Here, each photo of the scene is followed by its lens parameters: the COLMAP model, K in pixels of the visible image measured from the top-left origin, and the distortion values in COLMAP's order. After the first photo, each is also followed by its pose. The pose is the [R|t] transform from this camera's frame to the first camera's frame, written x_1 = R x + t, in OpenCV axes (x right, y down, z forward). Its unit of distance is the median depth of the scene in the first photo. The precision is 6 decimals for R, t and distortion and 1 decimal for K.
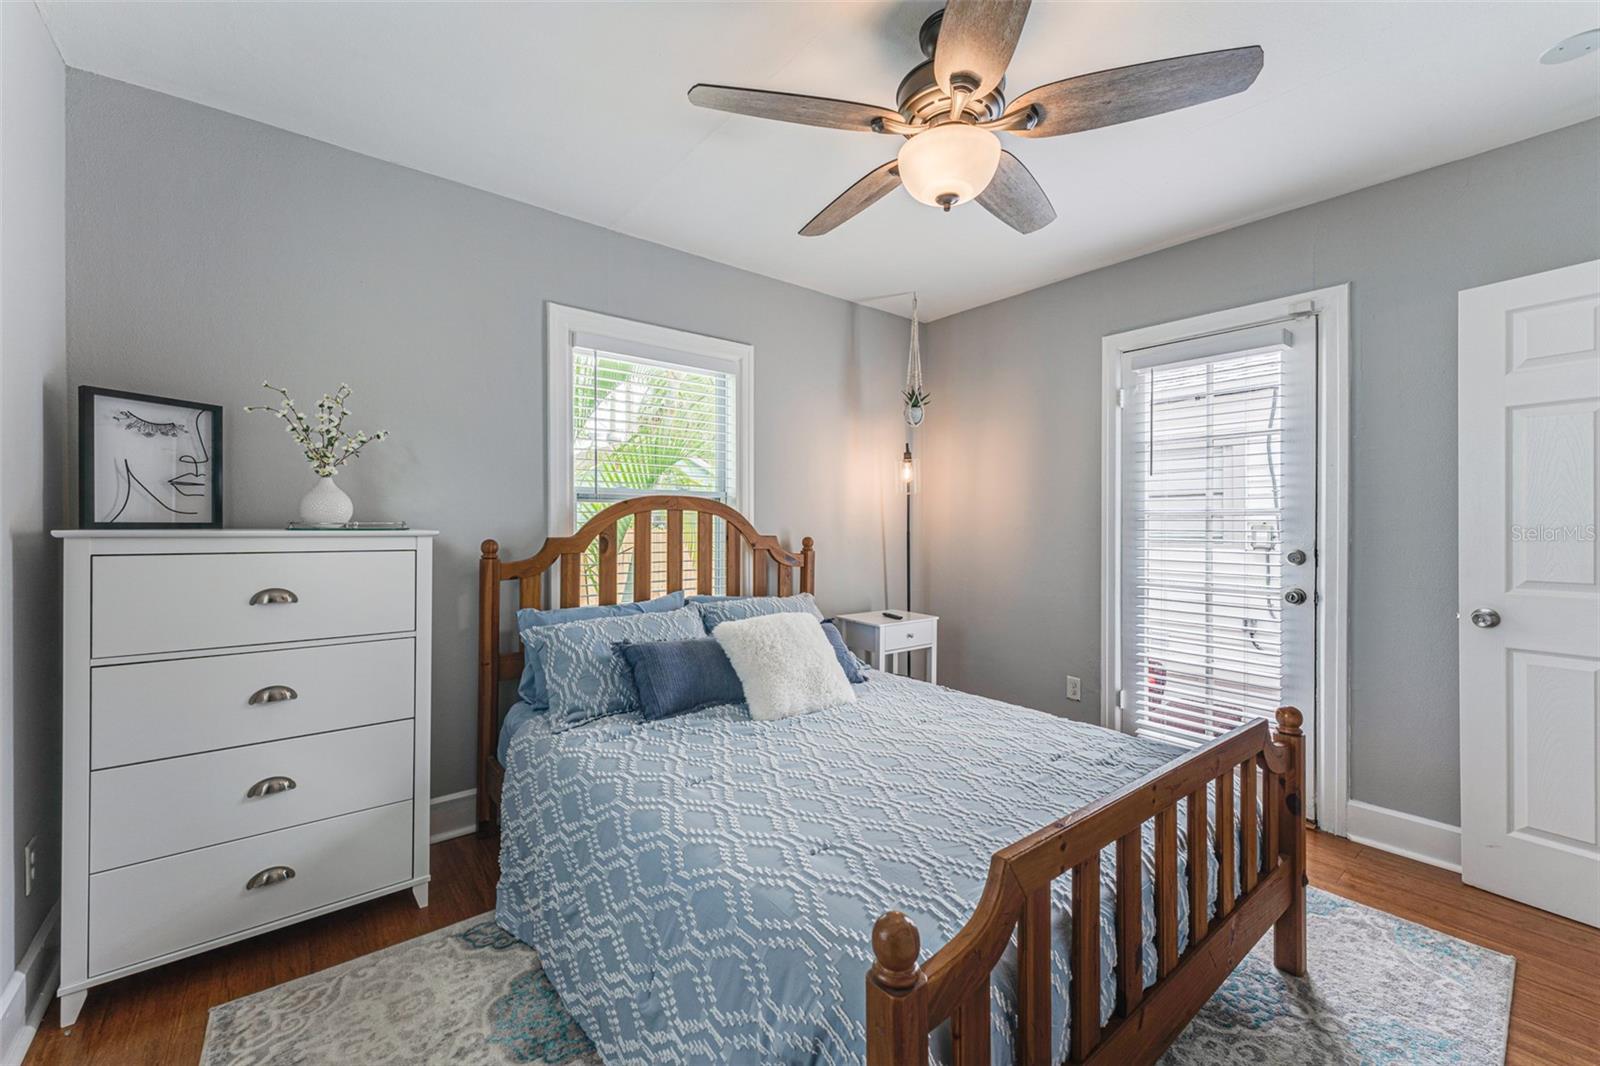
lens RADIAL K [[651.4, 0, 801.8], [0, 651.4, 523.0], [0, 0, 1]] dist [0.000090, -0.000096]
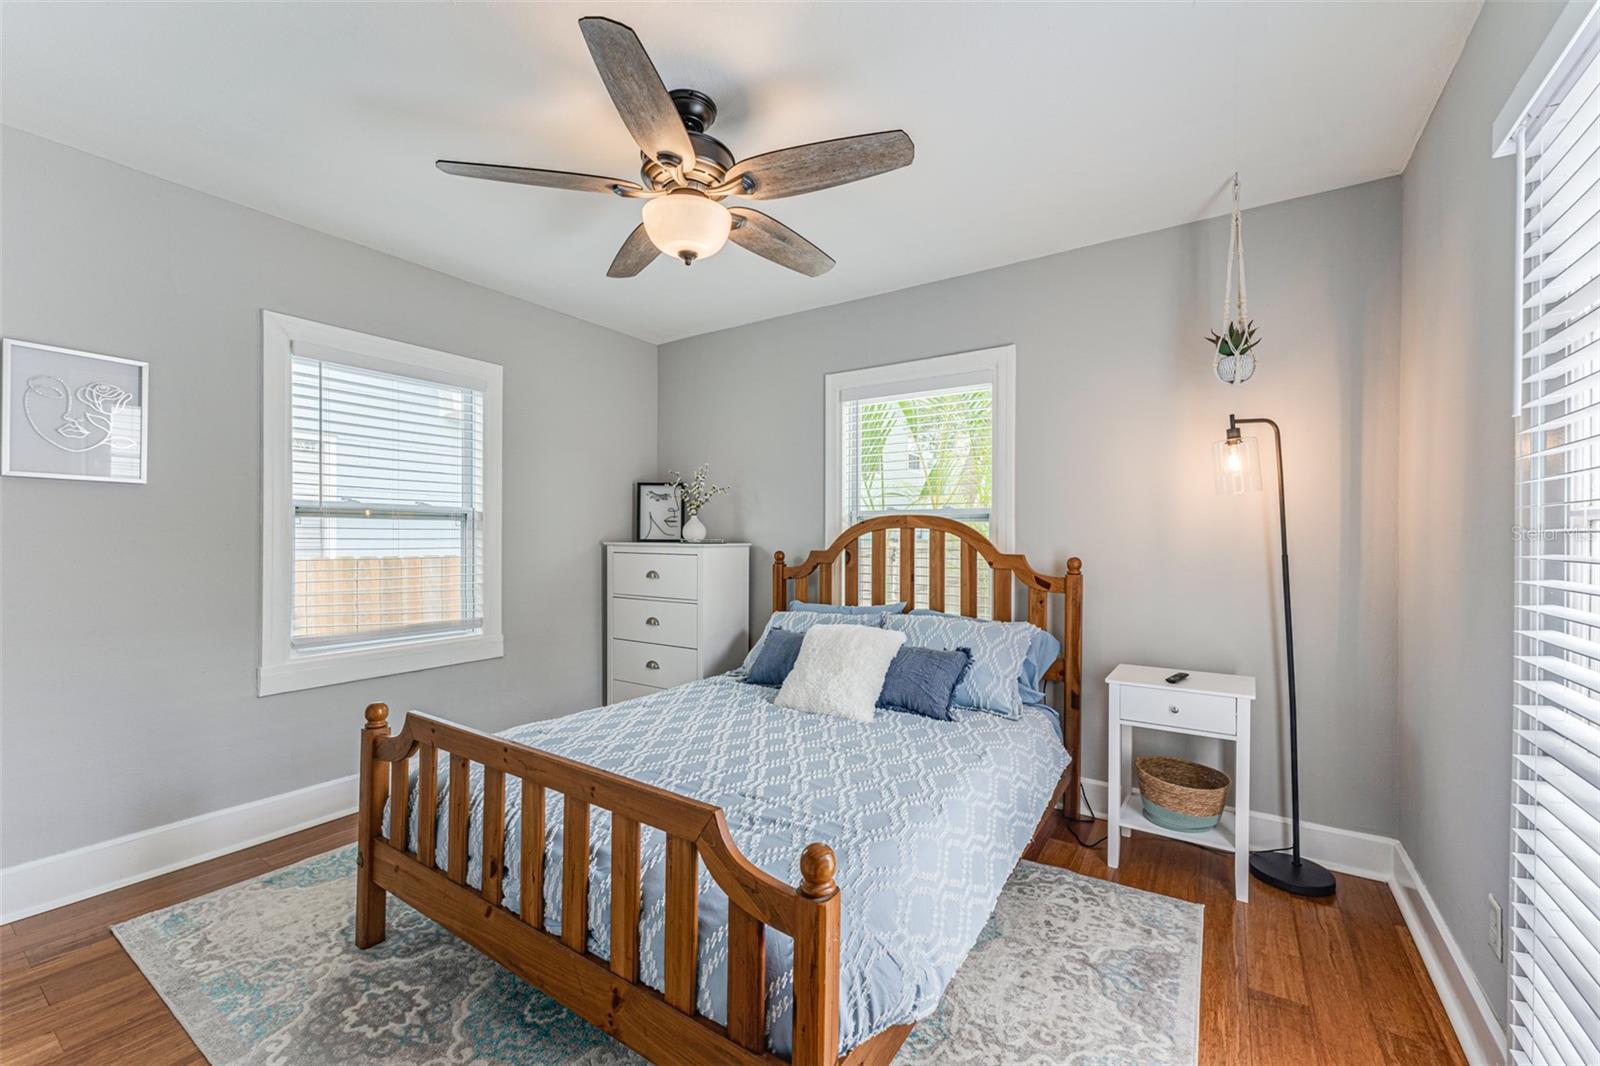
lens RADIAL K [[651.4, 0, 793.8], [0, 651.4, 534.7], [0, 0, 1]] dist [0.000090, -0.000096]
pose [[0.283038, -0.006025, -0.959090, 0.827832], [-0.001626, 0.999976, -0.006761, -0.001310], [0.959107, 0.003473, 0.283021, 0.525648]]
